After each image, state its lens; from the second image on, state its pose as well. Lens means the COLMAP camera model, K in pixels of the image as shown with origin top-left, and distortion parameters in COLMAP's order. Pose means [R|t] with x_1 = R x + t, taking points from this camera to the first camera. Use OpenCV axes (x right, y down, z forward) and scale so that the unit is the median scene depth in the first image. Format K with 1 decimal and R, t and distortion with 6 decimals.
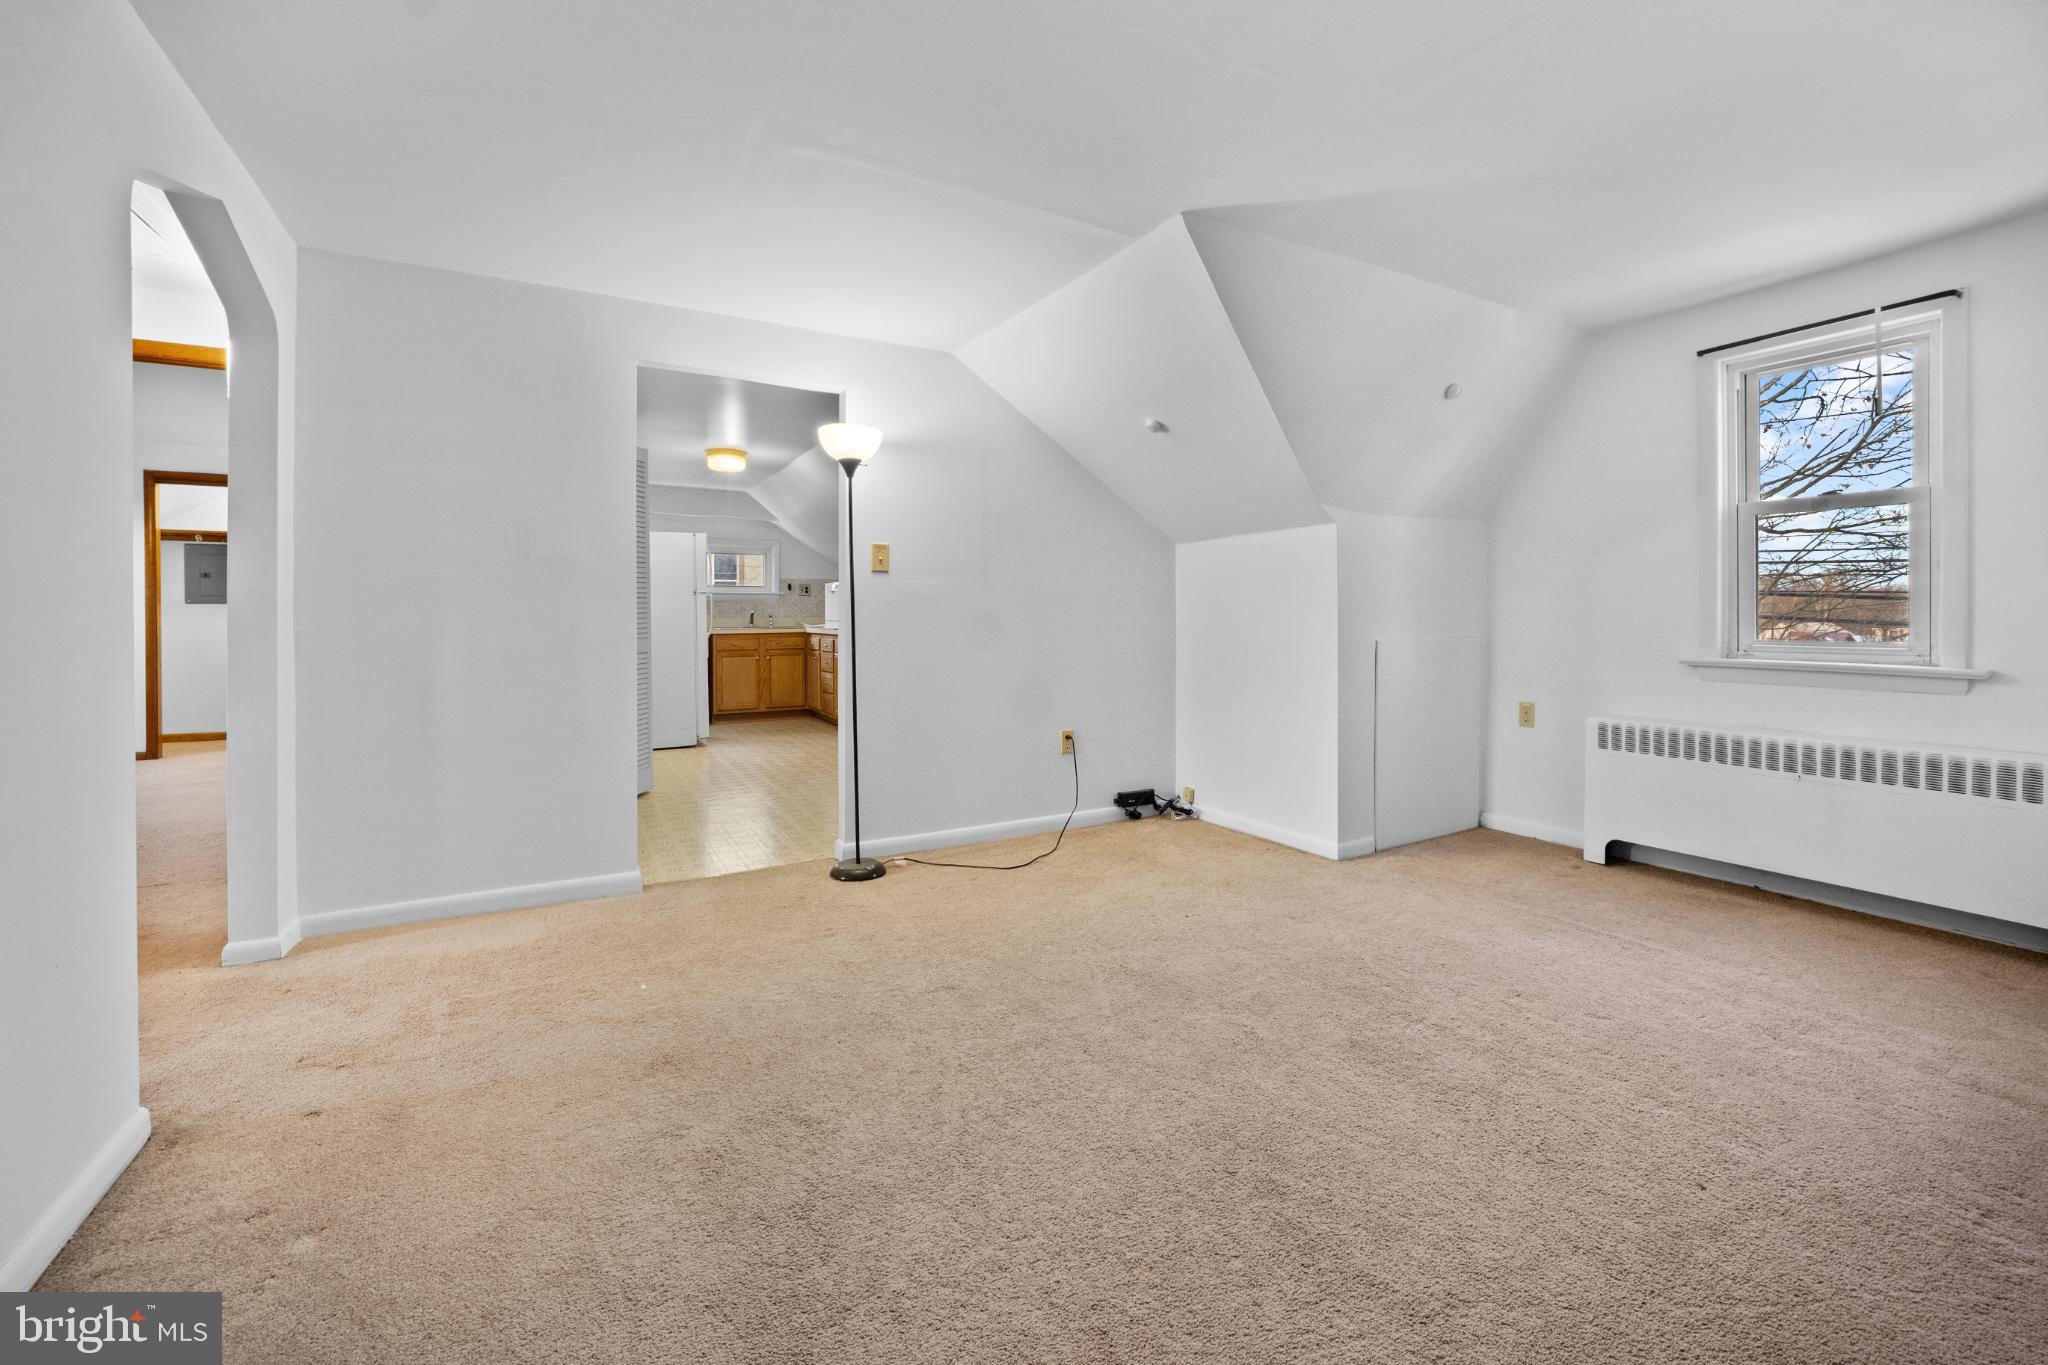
lens RADIAL K [[828.7, 0, 1027.4], [0, 828.7, 612.0], [0, 0, 1]] dist [-0.000321, -0.000236]
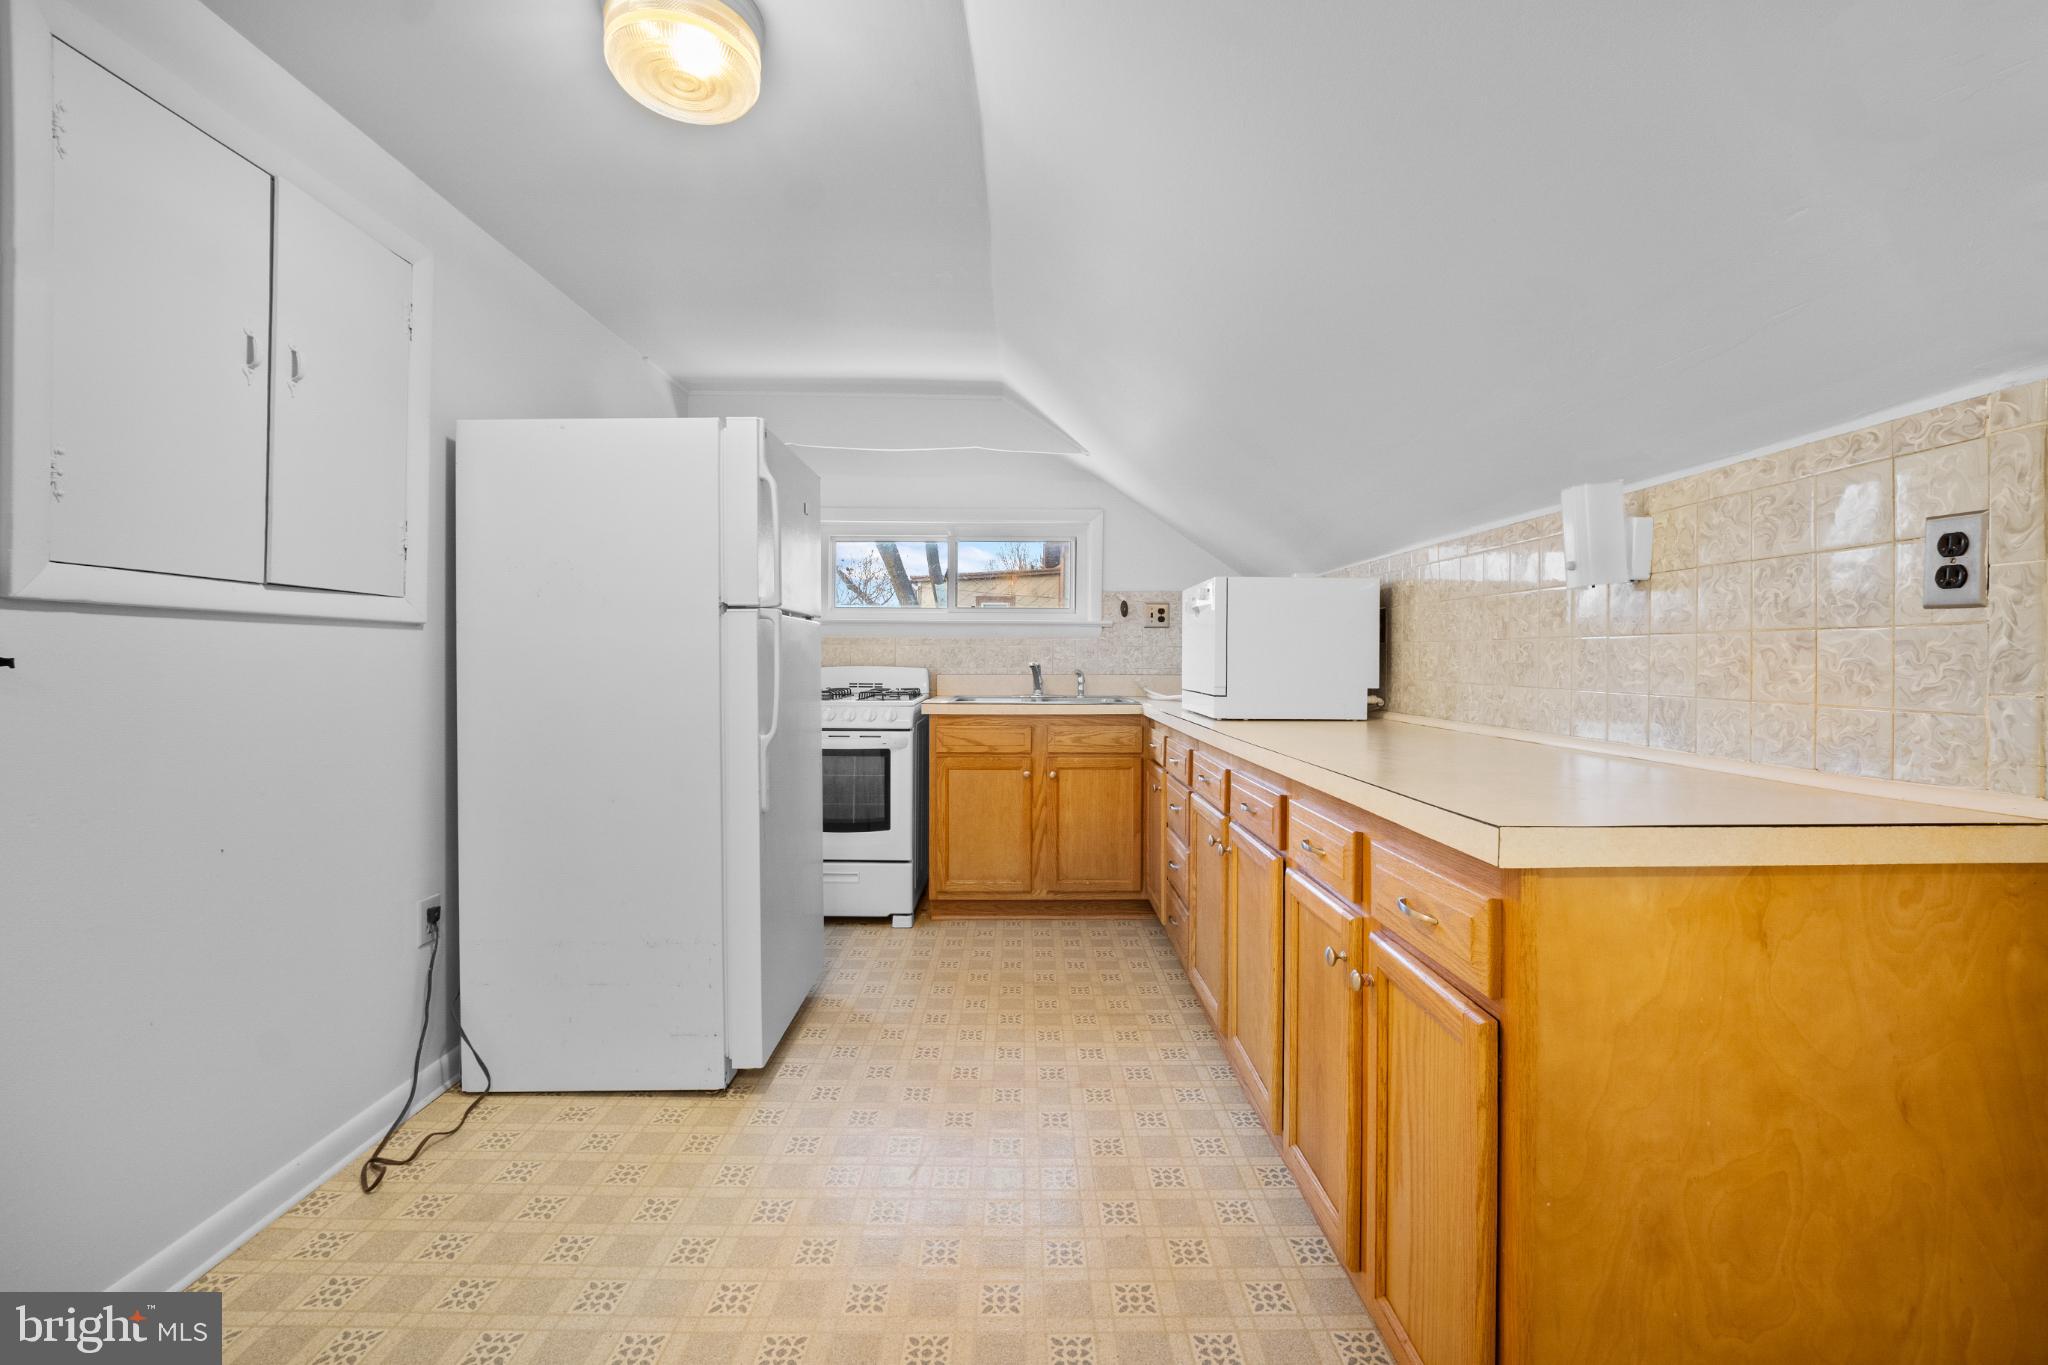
lens RADIAL K [[828.7, 0, 1025.6], [0, 828.7, 666.2], [0, 0, 1]] dist [-0.000321, -0.000236]
pose [[0.863935, 0.007576, -0.503547, -0.112301], [-0.005142, 0.999967, 0.006222, -0.002096], [0.503578, -0.002786, 0.863945, 0.622651]]
